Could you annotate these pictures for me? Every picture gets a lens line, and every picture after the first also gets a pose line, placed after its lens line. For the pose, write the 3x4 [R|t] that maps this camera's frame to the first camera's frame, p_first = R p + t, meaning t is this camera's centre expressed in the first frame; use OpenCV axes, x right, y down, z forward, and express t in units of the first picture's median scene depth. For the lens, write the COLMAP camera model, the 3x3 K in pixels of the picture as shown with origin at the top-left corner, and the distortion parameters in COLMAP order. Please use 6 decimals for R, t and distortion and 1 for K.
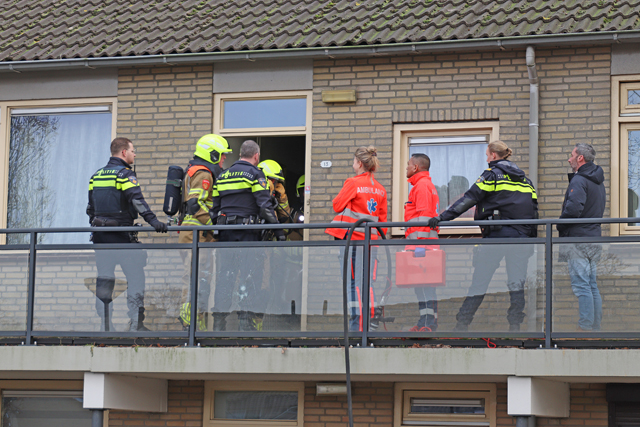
lens RADIAL K [[2092.6, 0, 308.9], [0, 2092.6, 215.6], [0, 0, 1]] dist [0.104213, 0.000000]
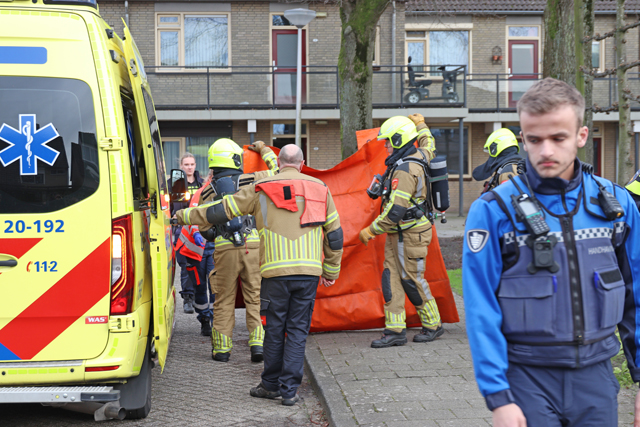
lens RADIAL K [[1274.4, 0, 309.8], [0, 1274.4, 206.1], [0, 0, 1]] dist [0.108232, 0.000000]
pose [[0.918537, -0.044256, 0.392850, -0.341307], [-0.021369, 0.986704, 0.161120, -0.087939], [-0.394757, -0.156389, 0.905378, -0.662343]]
